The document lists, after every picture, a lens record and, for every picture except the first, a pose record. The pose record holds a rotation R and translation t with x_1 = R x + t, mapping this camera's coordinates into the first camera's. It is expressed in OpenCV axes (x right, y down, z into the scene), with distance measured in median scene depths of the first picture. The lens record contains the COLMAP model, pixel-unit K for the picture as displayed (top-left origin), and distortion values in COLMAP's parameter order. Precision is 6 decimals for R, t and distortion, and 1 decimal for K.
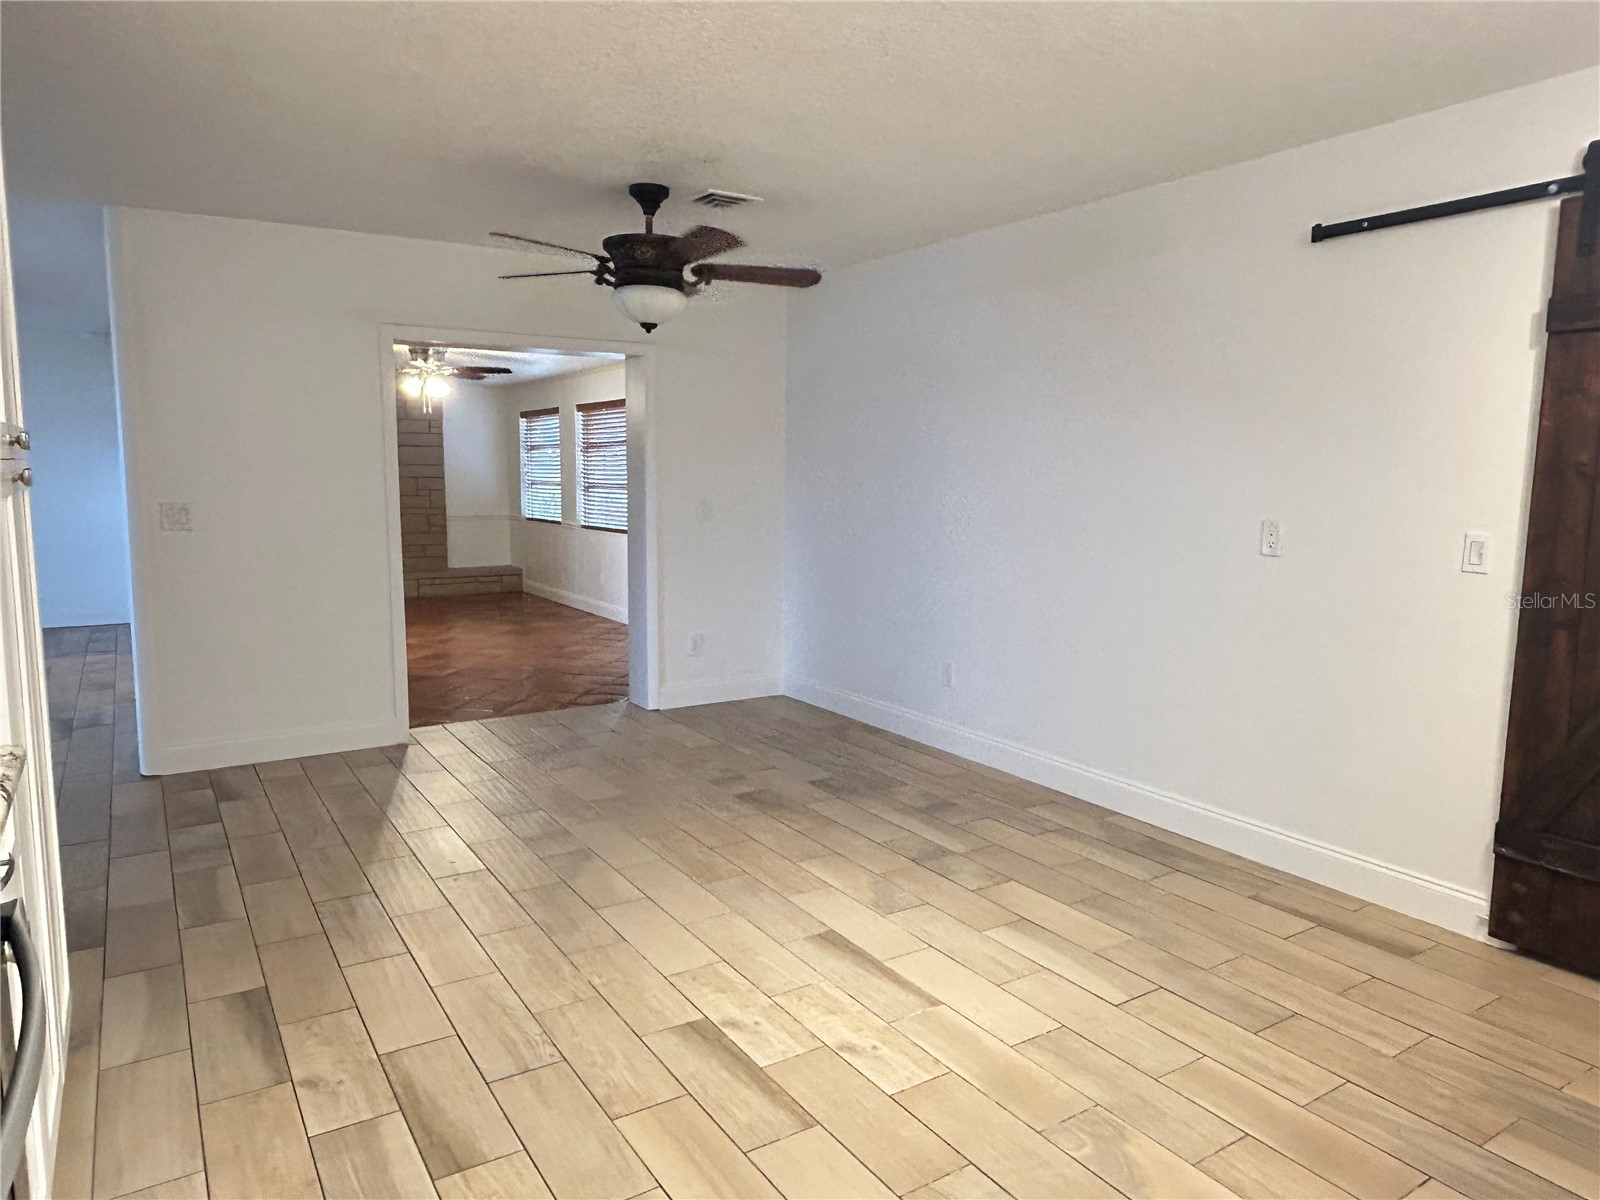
lens RADIAL K [[1053.7, 0, 796.6], [0, 1053.7, 596.1], [0, 0, 1]] dist [0.014212, -0.017246]
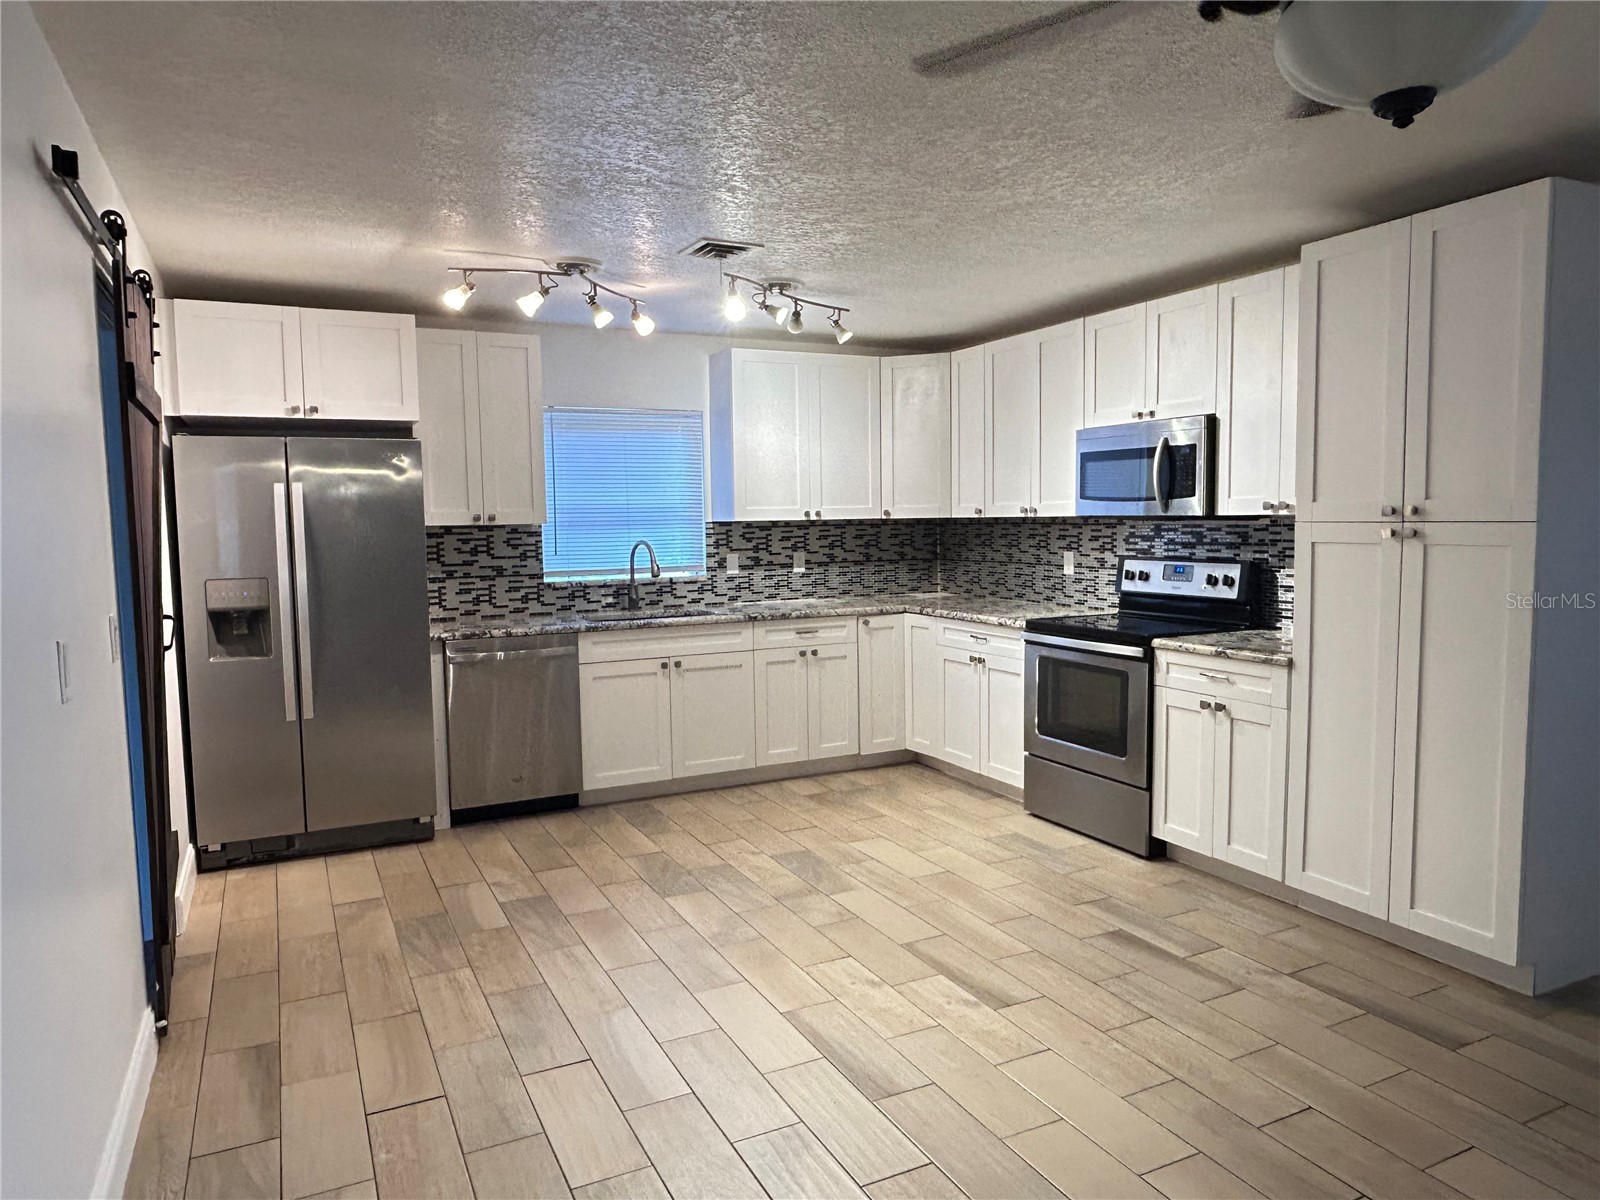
lens RADIAL K [[1053.7, 0, 796.1], [0, 1053.7, 598.3], [0, 0, 1]] dist [0.014212, -0.017246]
pose [[-0.993559, -0.006519, 0.113129, 0.001569], [0.017086, 0.978311, 0.206434, -0.286630], [-0.112021, 0.207038, -0.971899, 2.110758]]
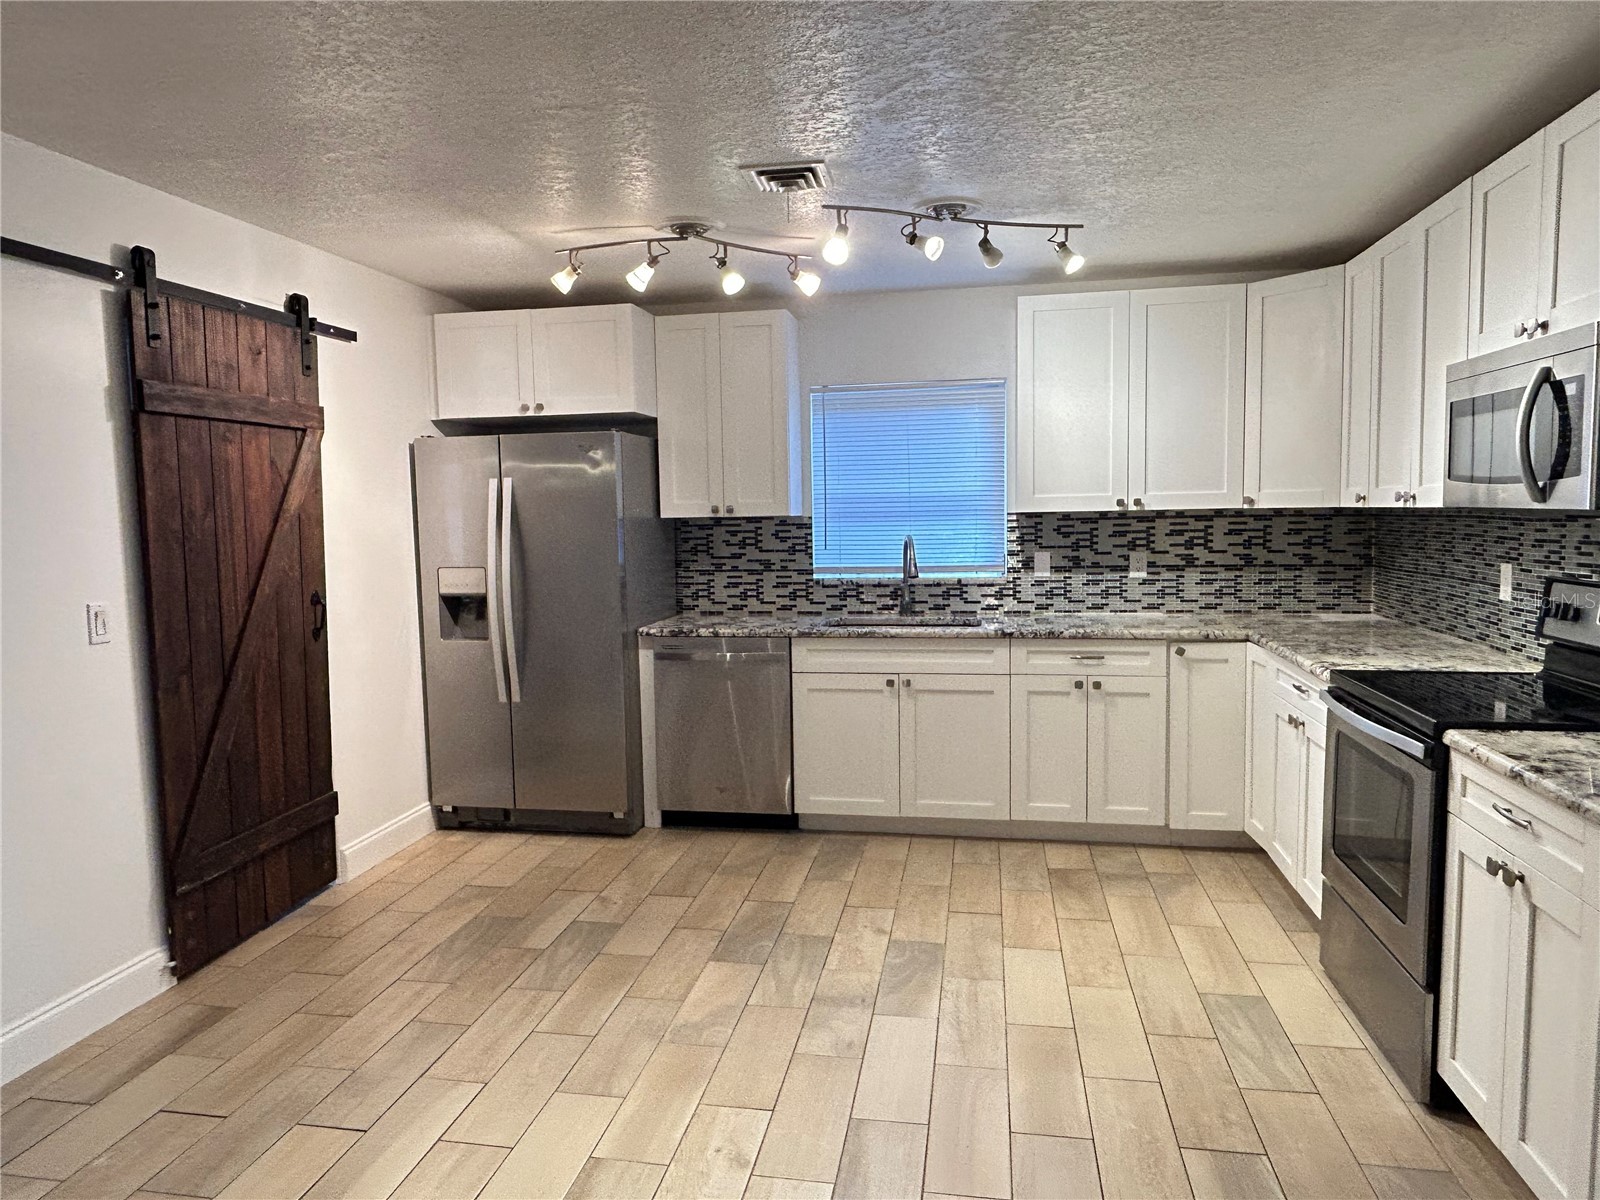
lens RADIAL K [[1053.7, 0, 785.6], [0, 1053.7, 598.2], [0, 0, 1]] dist [0.014212, -0.017246]
pose [[-0.720645, -0.058132, 0.690862, -0.579307], [0.098075, 0.977910, 0.184589, -0.216687], [-0.686332, 0.200780, -0.699025, 1.488586]]
